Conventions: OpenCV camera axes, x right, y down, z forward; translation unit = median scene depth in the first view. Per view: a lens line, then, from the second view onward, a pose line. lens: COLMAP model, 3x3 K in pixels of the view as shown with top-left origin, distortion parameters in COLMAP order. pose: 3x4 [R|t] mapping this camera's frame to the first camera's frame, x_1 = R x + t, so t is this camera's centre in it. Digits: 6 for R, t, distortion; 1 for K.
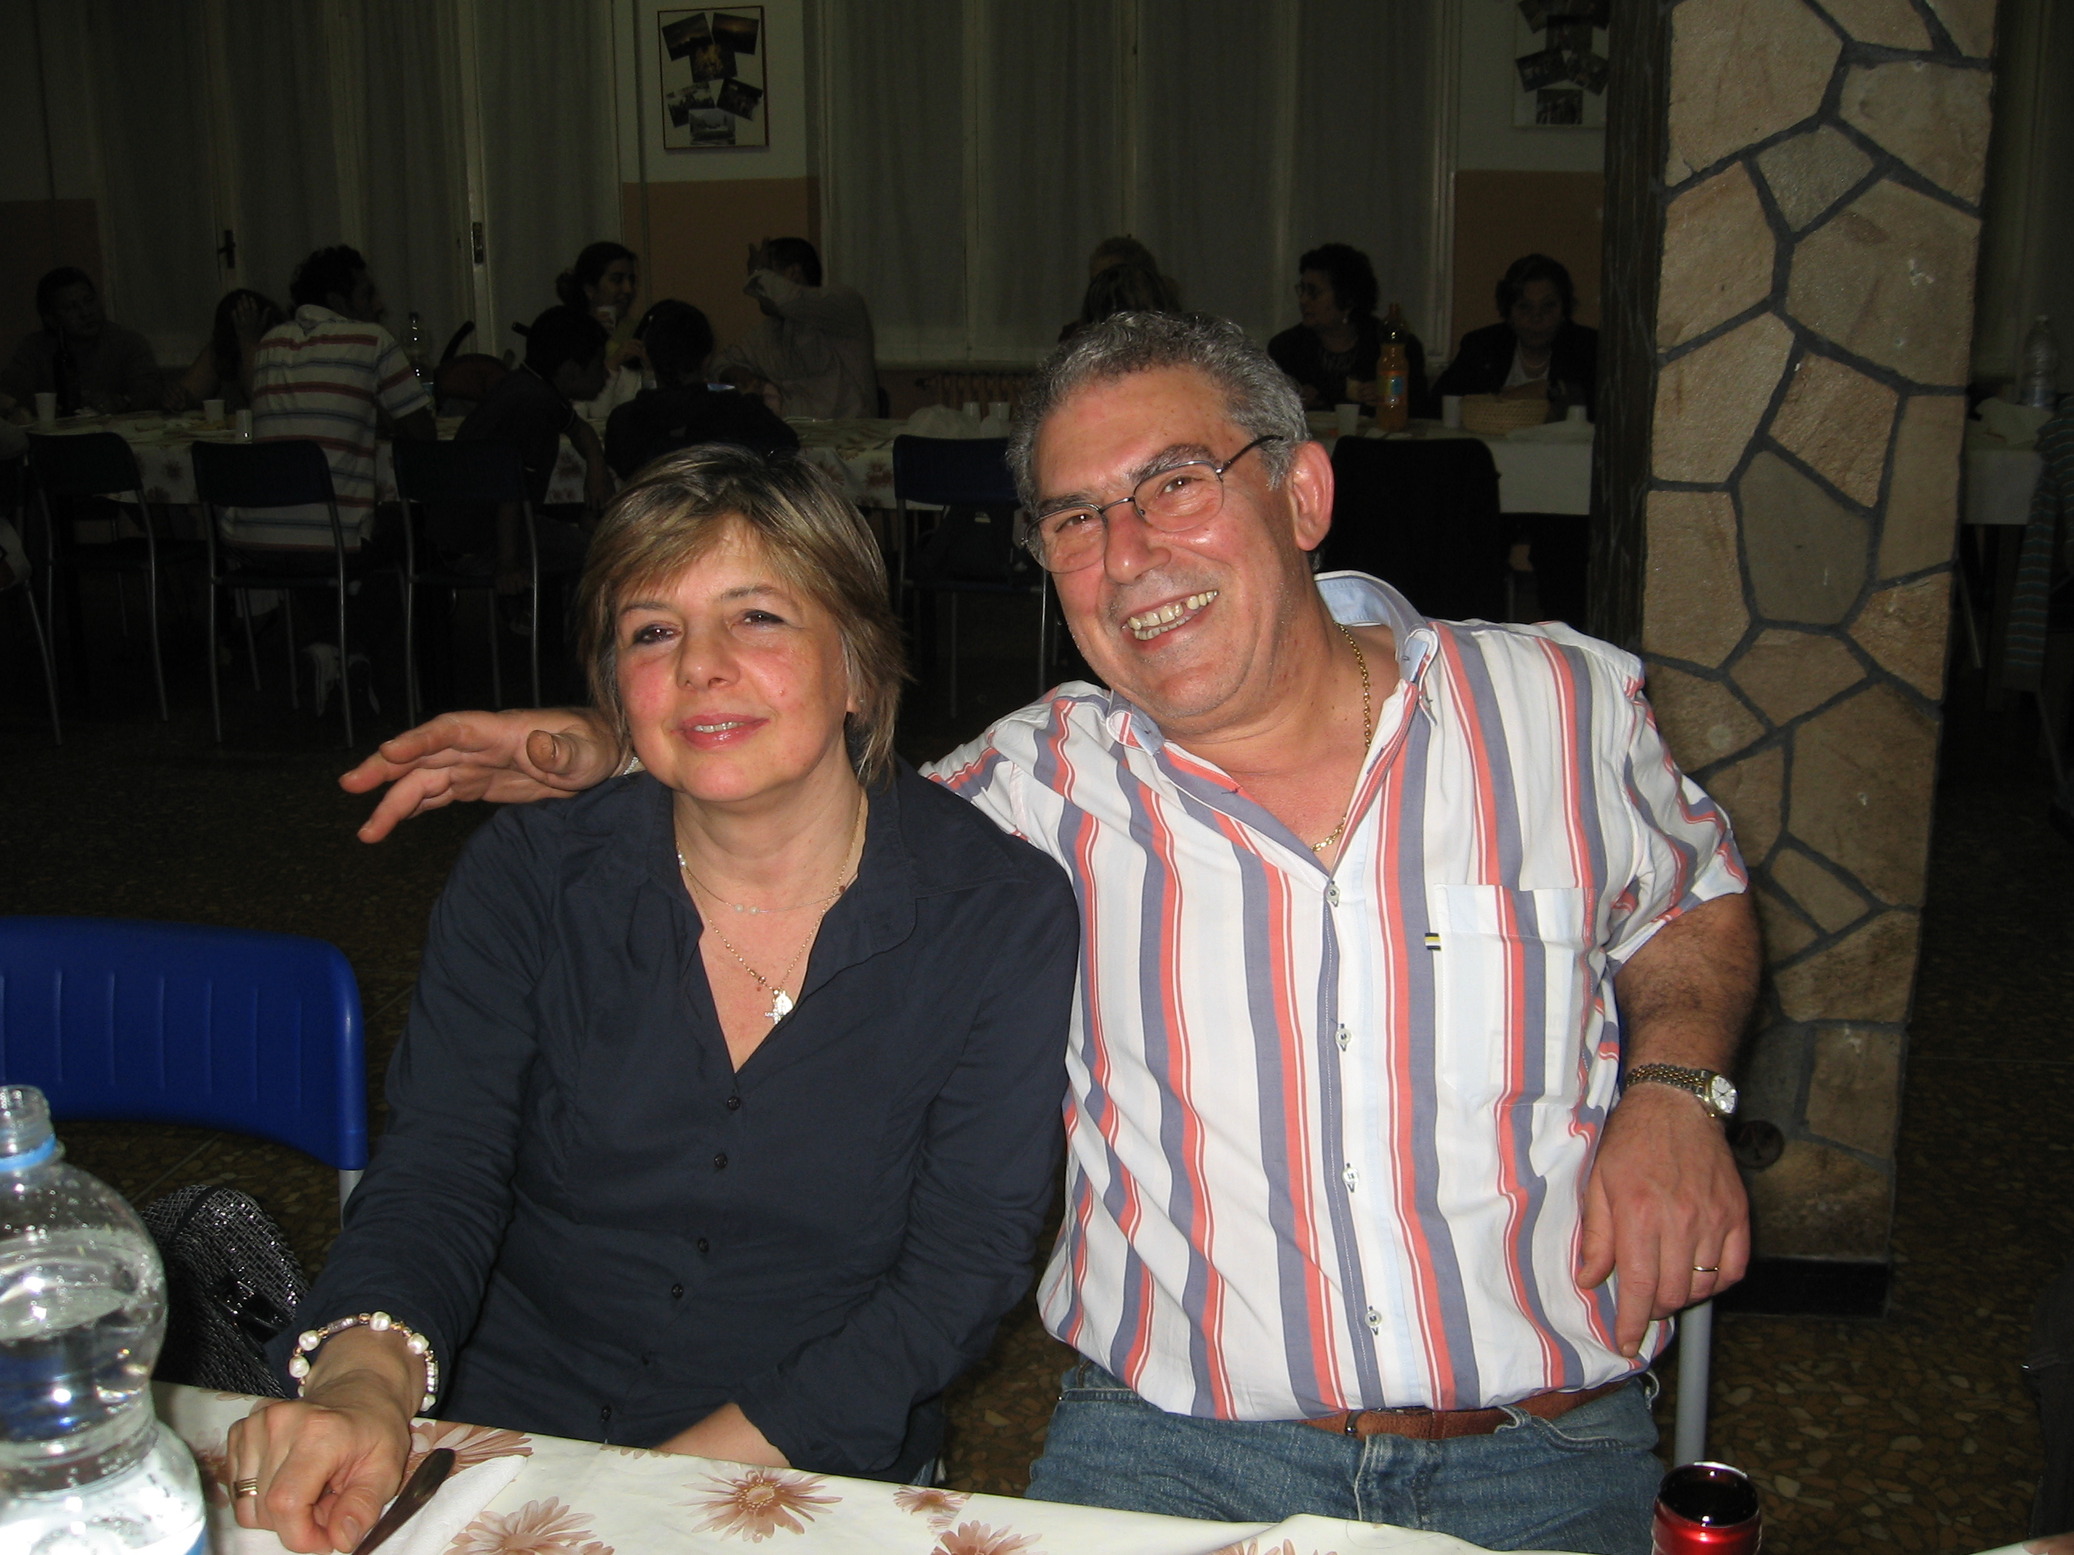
lens RADIAL K [[2109.5, 0, 1035.3], [0, 2109.5, 777.5], [0, 0, 1]] dist [-0.104473, 0.000000]
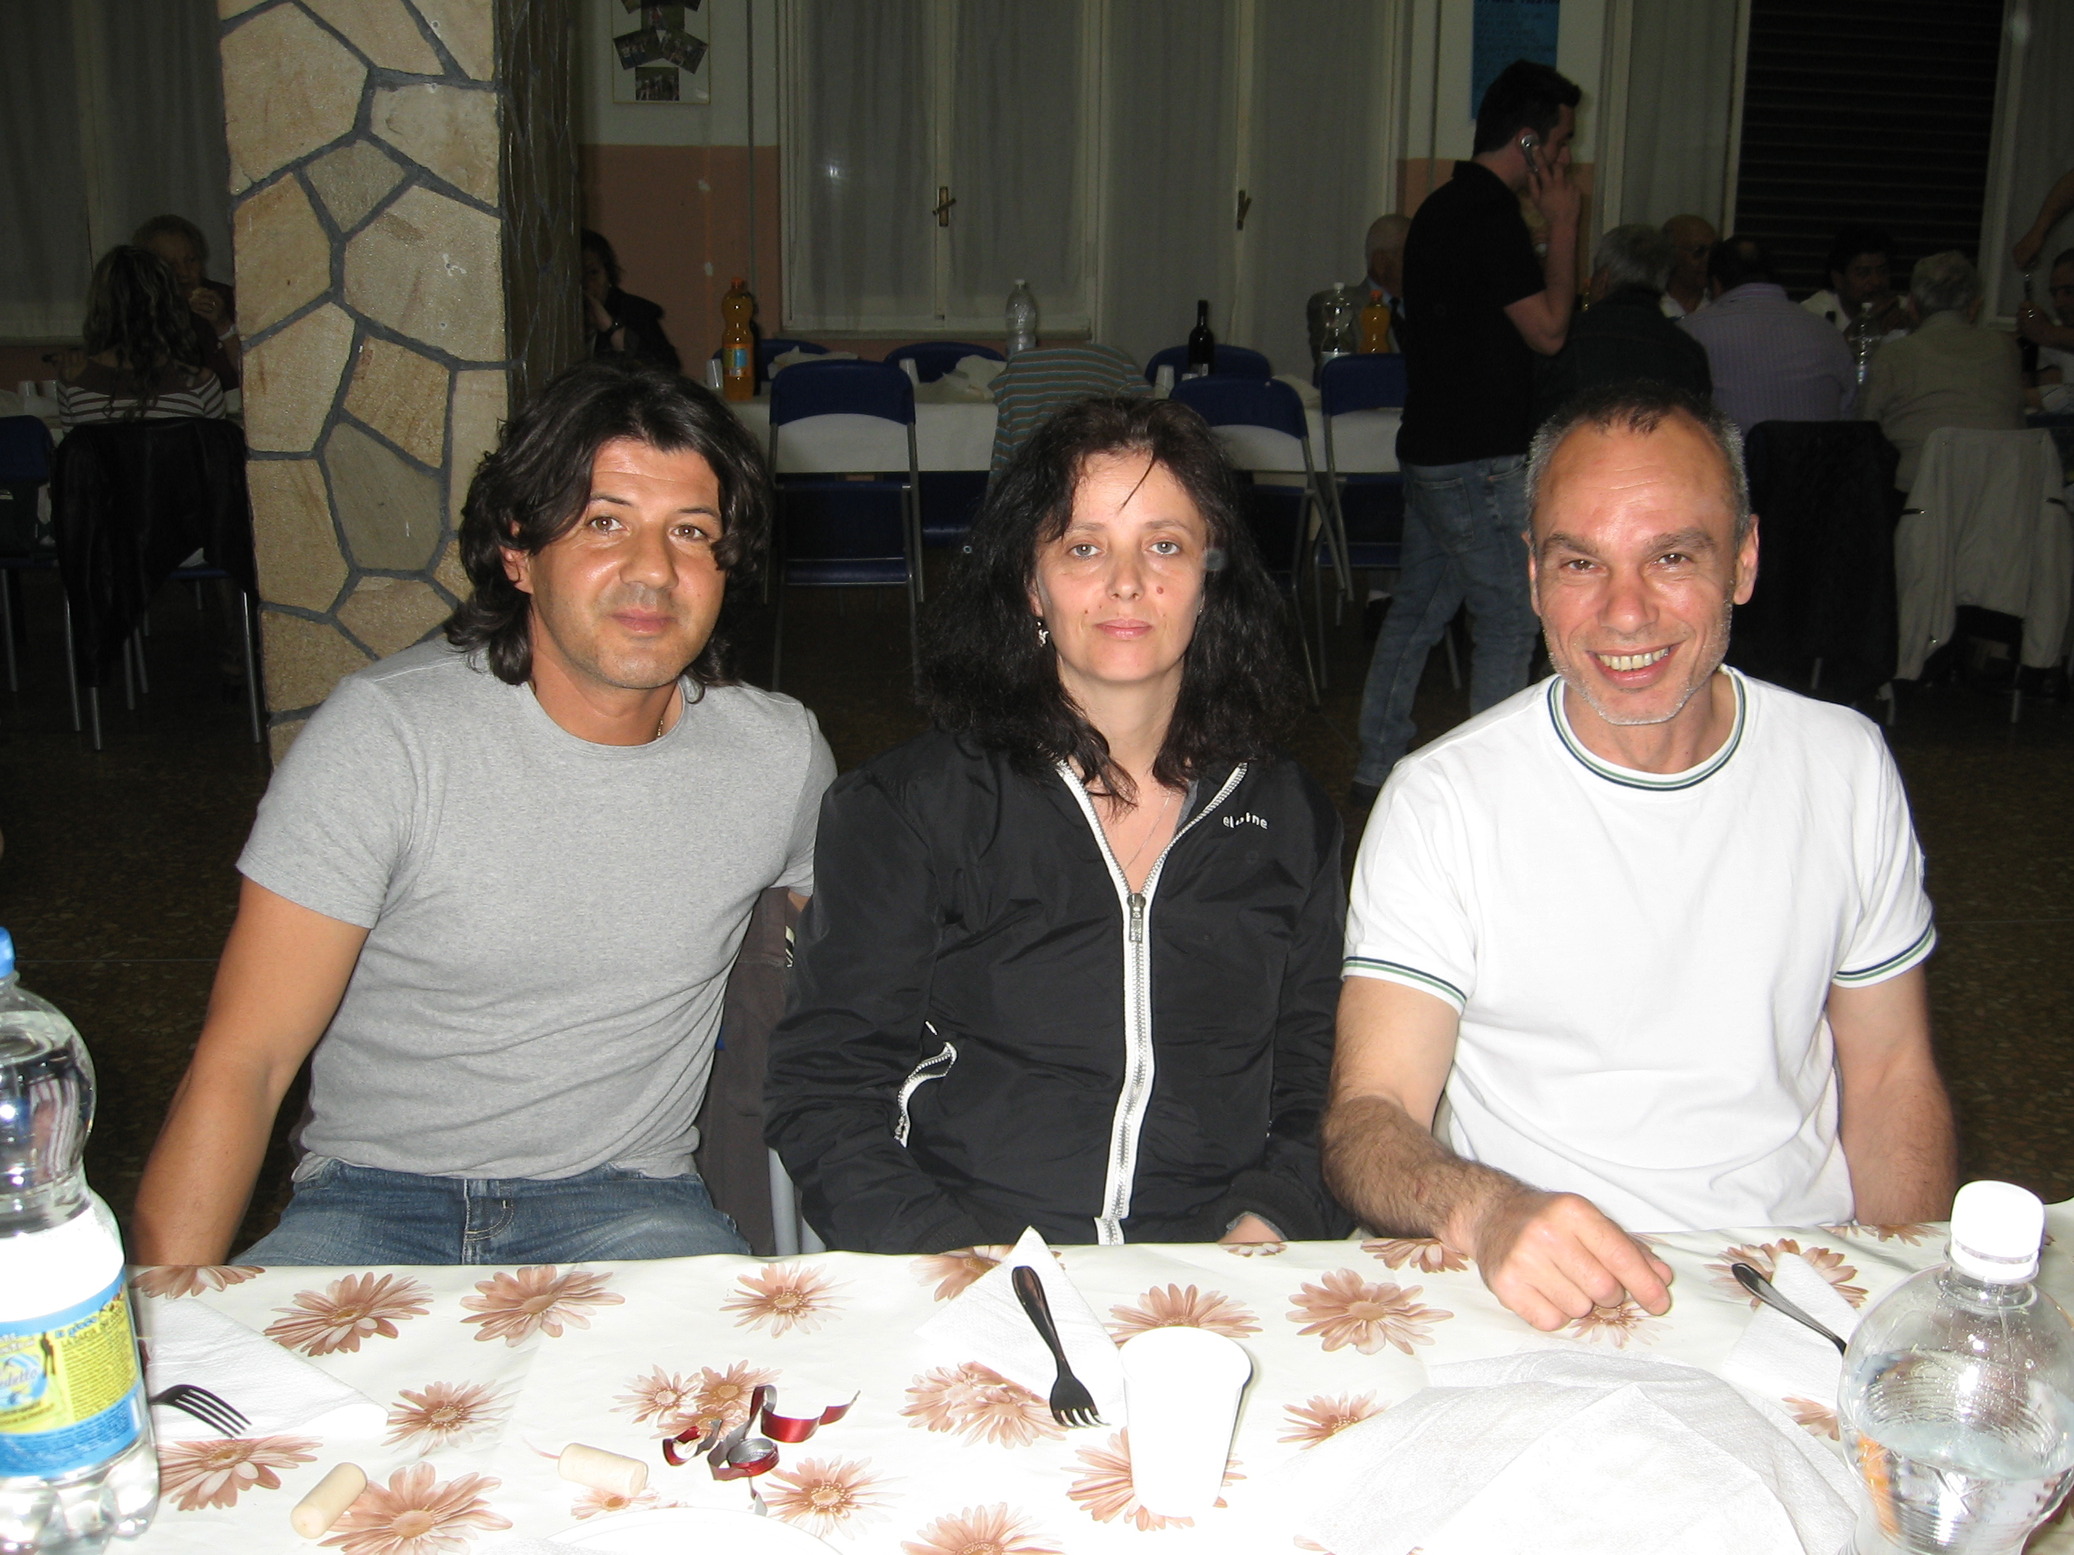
lens RADIAL K [[2109.5, 0, 1038.0], [0, 2109.5, 772.3], [0, 0, 1]] dist [-0.104473, 0.000000]
pose [[0.957952, -0.057796, 0.281049, 0.392459], [0.052963, 0.998289, 0.024768, 0.029190], [-0.282000, -0.008841, 0.959374, -0.222542]]
